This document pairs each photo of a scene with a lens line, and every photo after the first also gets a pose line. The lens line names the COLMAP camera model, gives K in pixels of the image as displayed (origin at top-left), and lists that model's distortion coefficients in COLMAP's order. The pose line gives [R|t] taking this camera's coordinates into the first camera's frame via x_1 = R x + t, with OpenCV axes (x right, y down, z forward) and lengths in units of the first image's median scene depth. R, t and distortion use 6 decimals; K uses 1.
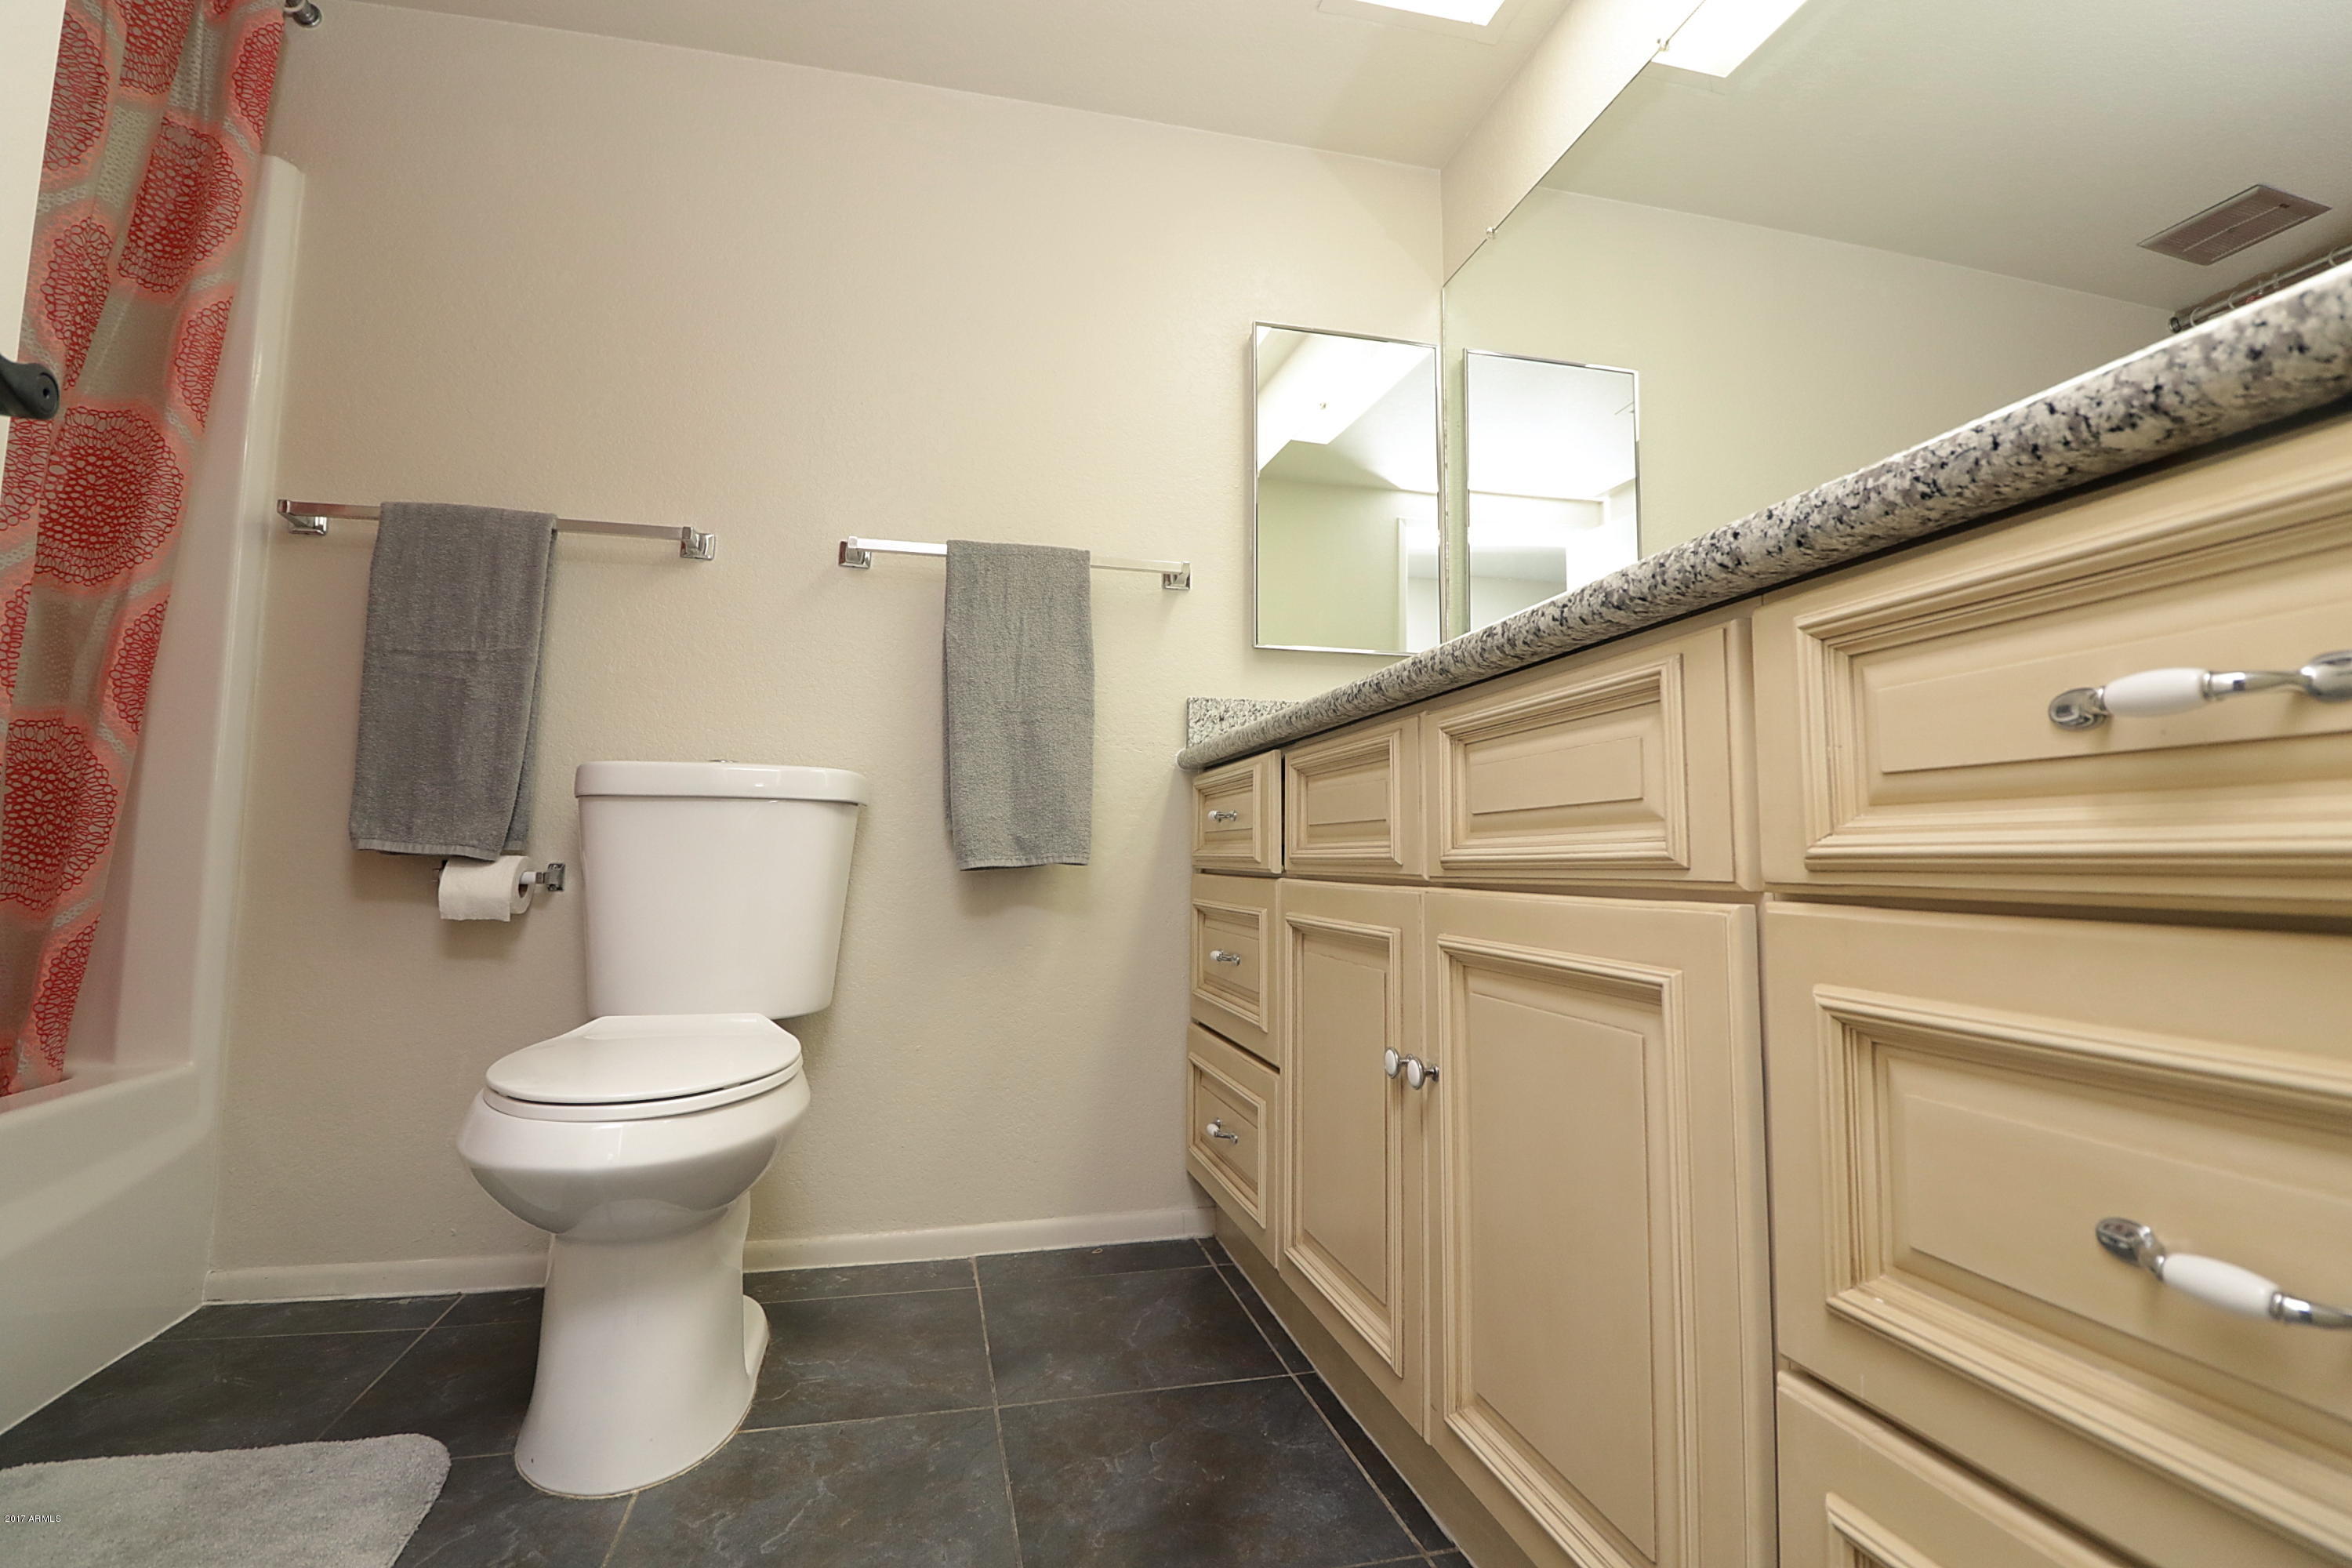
lens RADIAL K [[1080.4, 0, 1156.2], [0, 1080.4, 771.7], [0, 0, 1]] dist [0.005998, -0.012154]
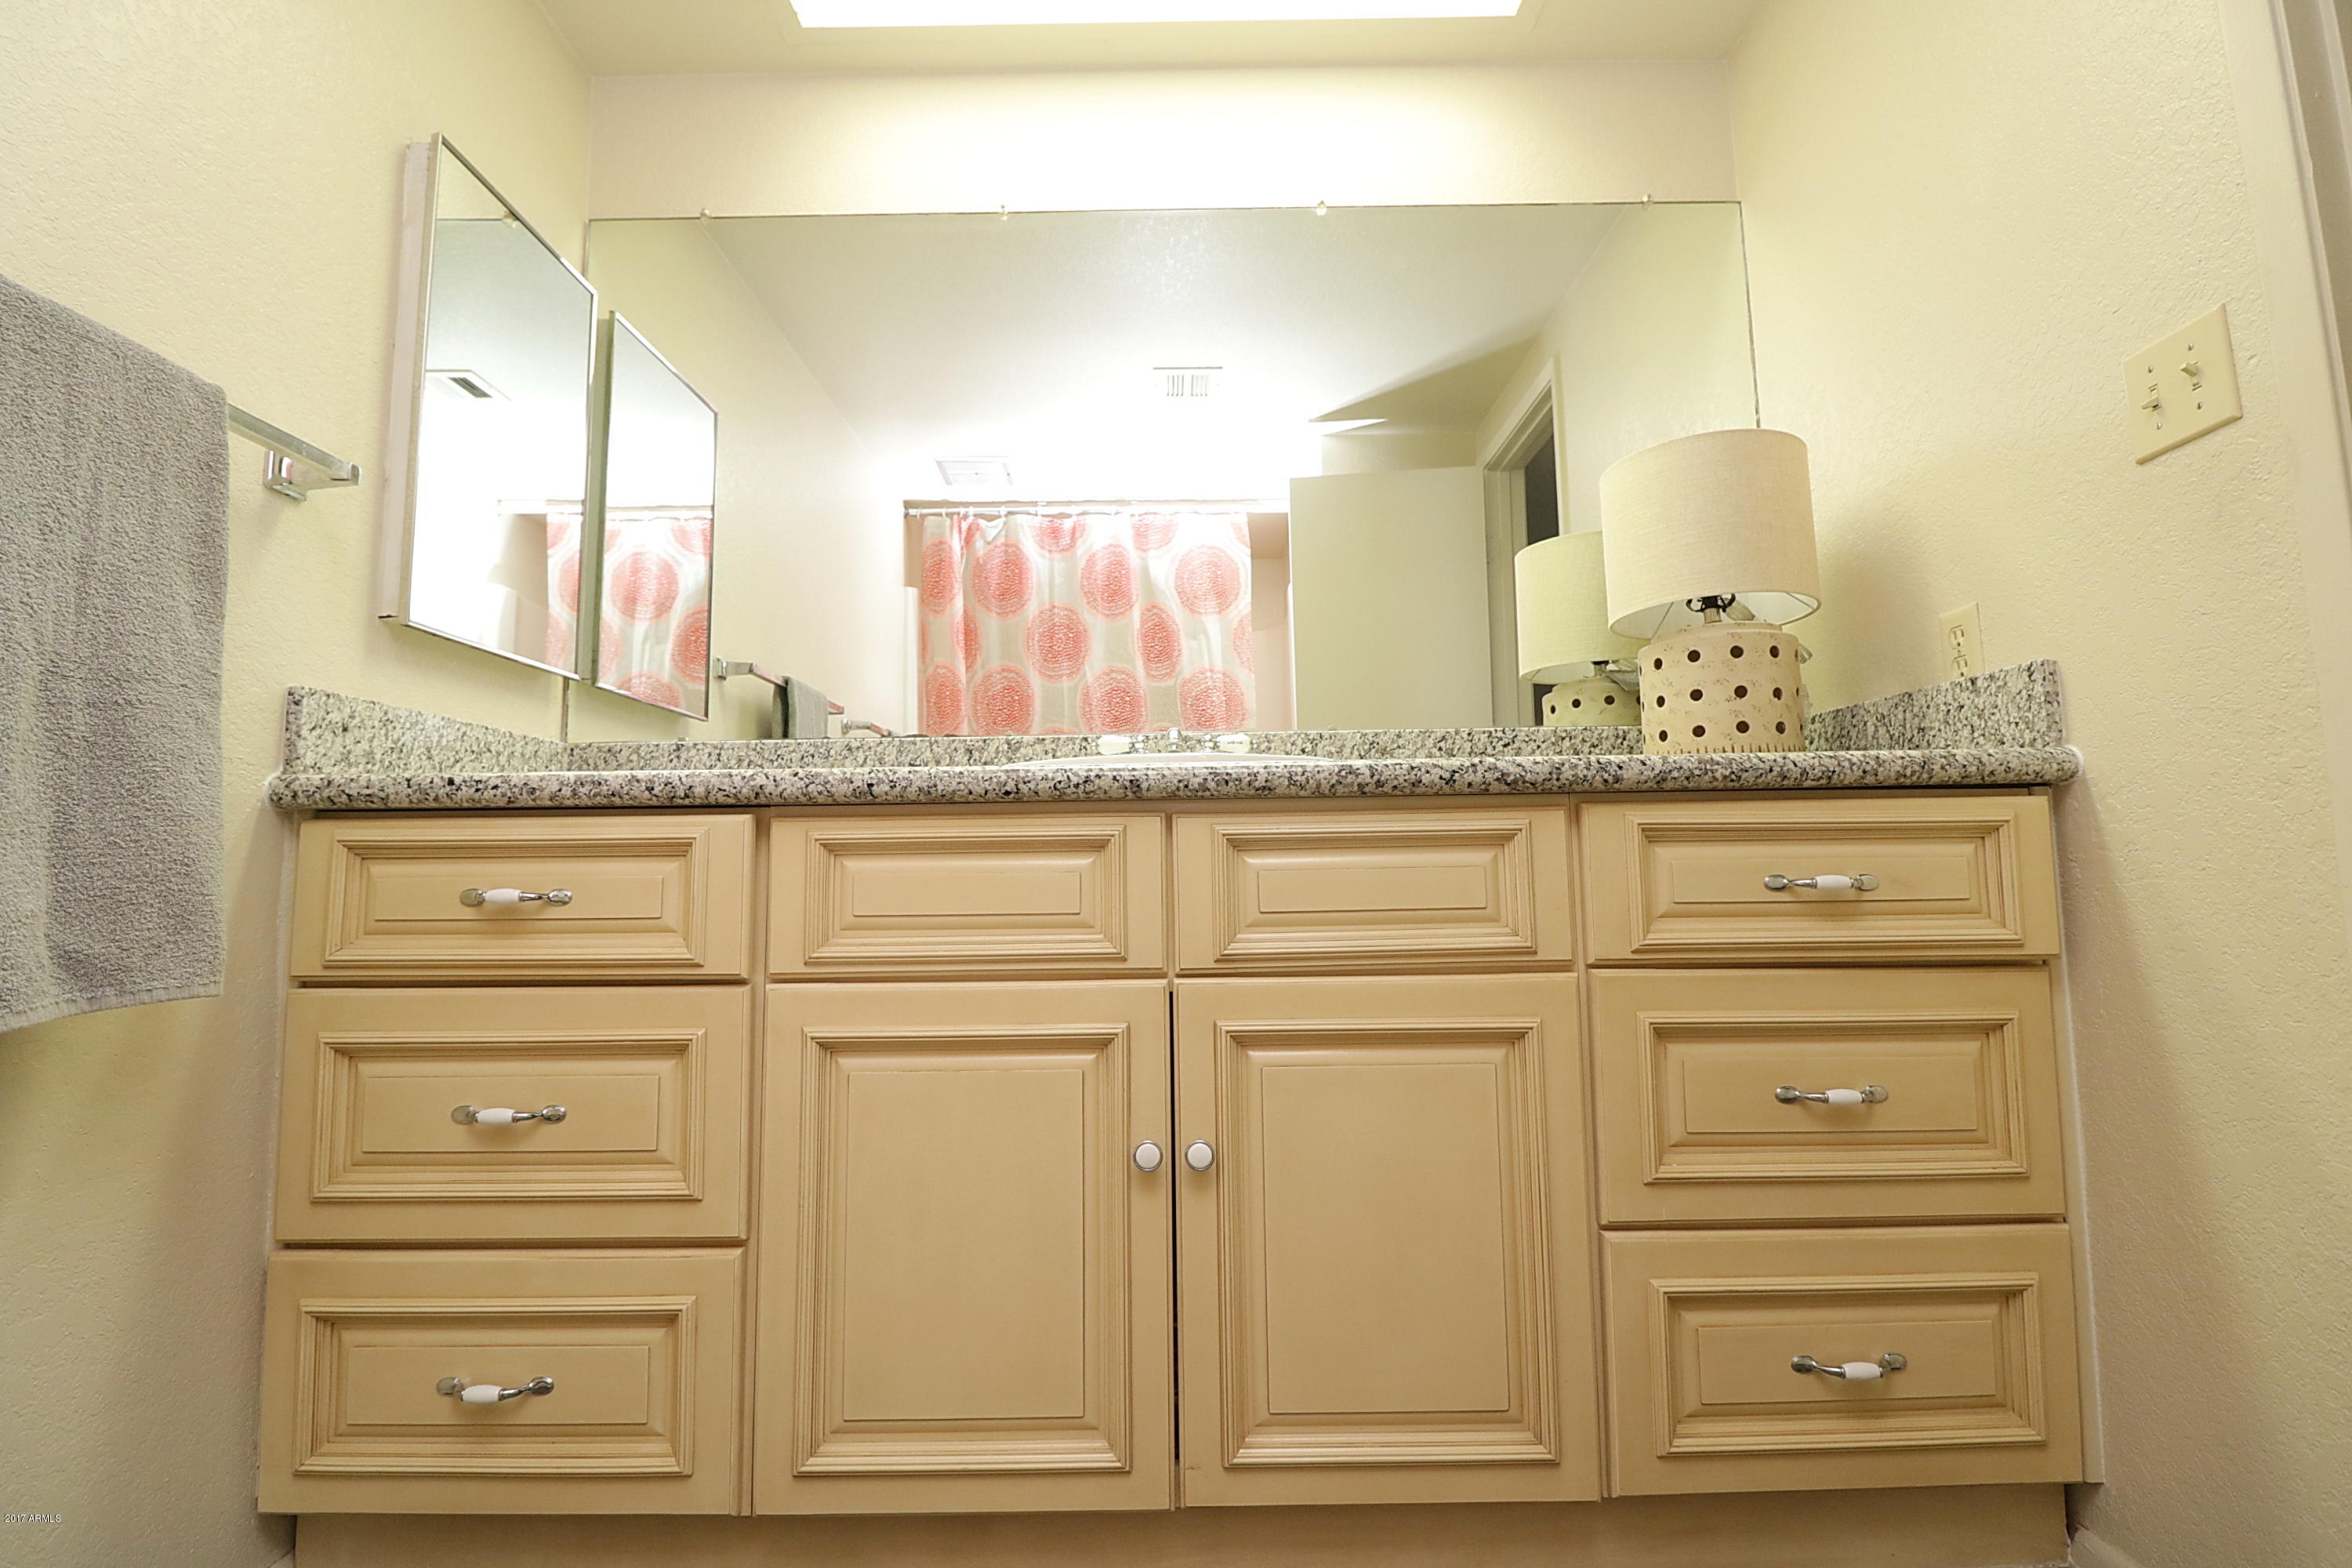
lens RADIAL K [[1080.4, 0, 1156.2], [0, 1080.4, 771.7], [0, 0, 1]] dist [0.005998, -0.012154]
pose [[0.227536, 0.076379, 0.970770, -0.632988], [-0.063187, 0.995976, -0.063552, -0.021843], [-0.971718, -0.046879, 0.231446, 0.608631]]
